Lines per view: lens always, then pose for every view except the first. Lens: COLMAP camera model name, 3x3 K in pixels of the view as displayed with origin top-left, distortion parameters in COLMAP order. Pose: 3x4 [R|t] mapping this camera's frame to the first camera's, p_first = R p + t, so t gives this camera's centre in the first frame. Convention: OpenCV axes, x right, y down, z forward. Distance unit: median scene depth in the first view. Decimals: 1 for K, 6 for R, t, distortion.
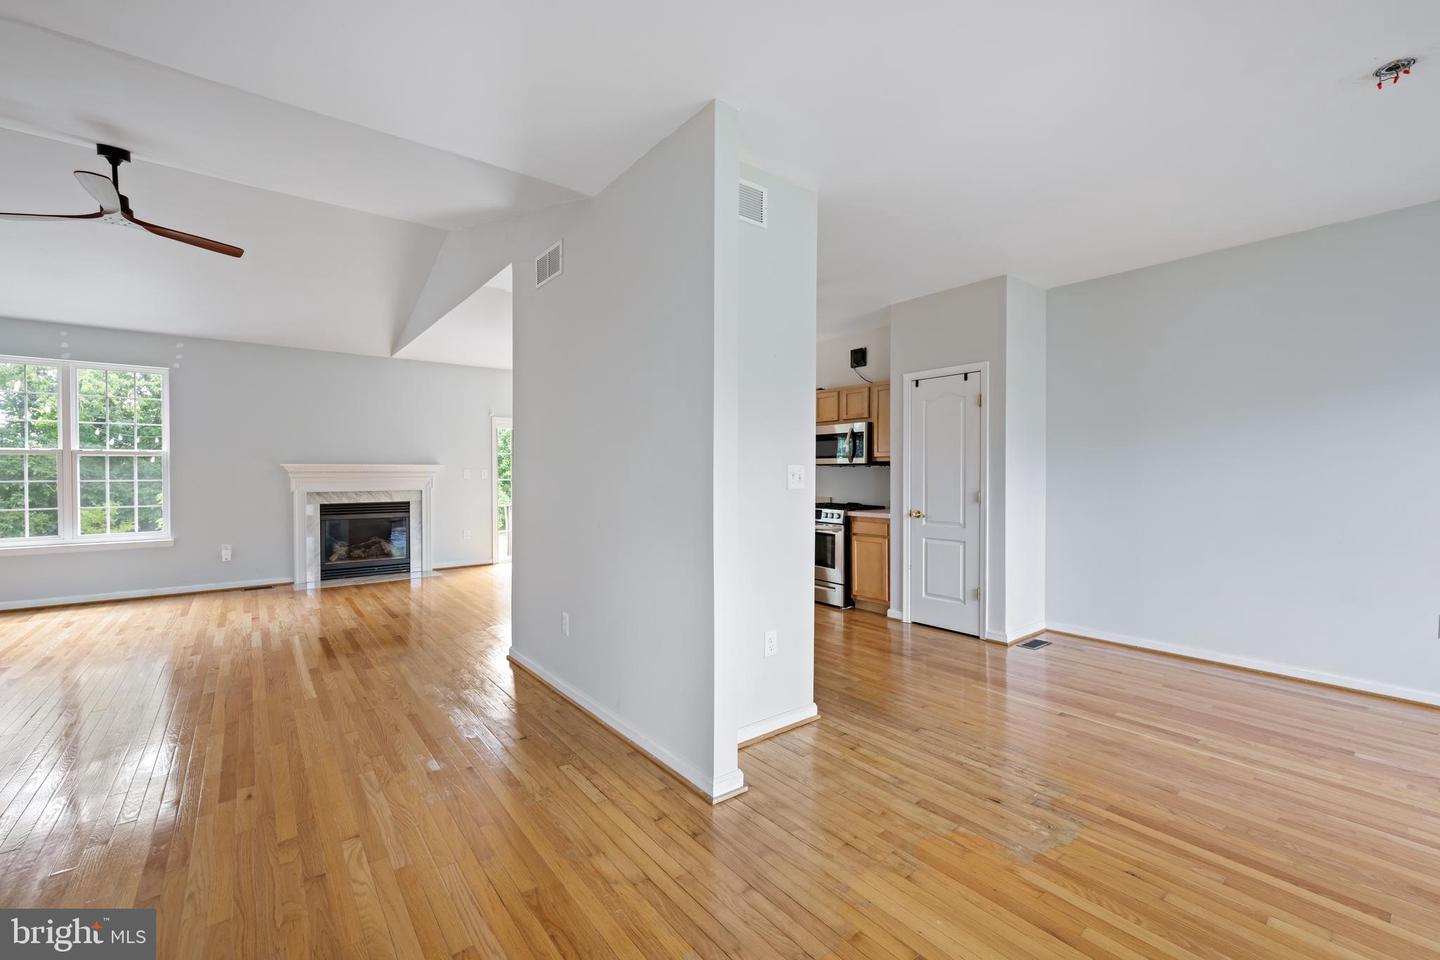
lens RADIAL K [[592.9, 0, 721.0], [0, 592.9, 477.3], [0, 0, 1]] dist [-0.001185, 0.000066]
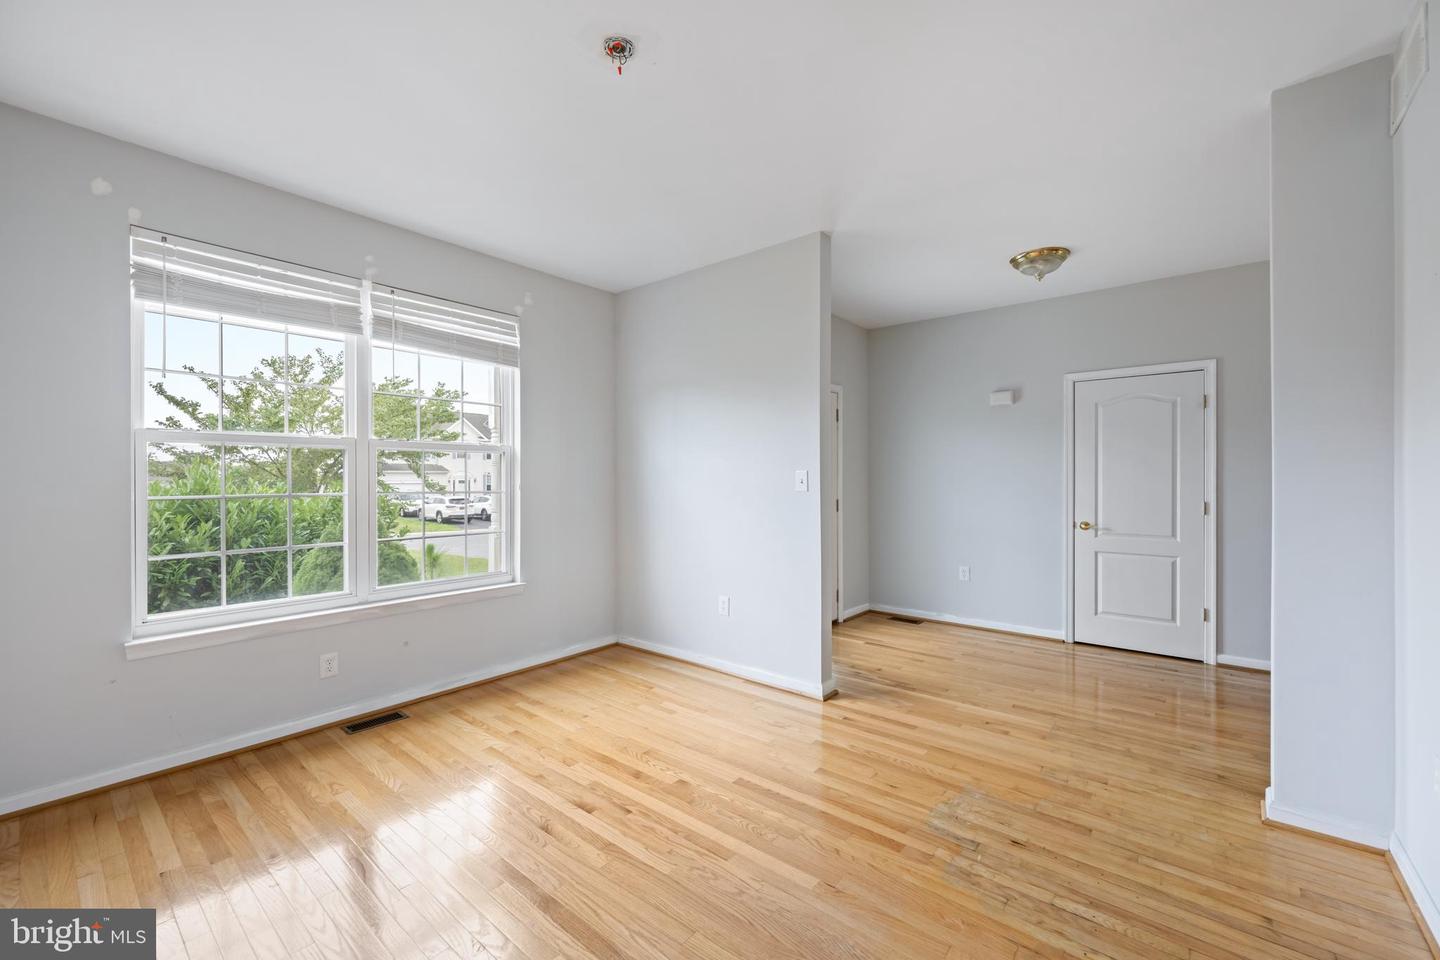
lens RADIAL K [[563.8, 0, 729.3], [0, 563.8, 481.4], [0, 0, 1]] dist [-0.001978, -0.000327]
pose [[-0.976157, 0.004476, -0.217019, 0.476855], [0.002463, 0.999951, 0.009545, -0.007792], [0.217051, 0.008783, -0.976121, 0.771890]]
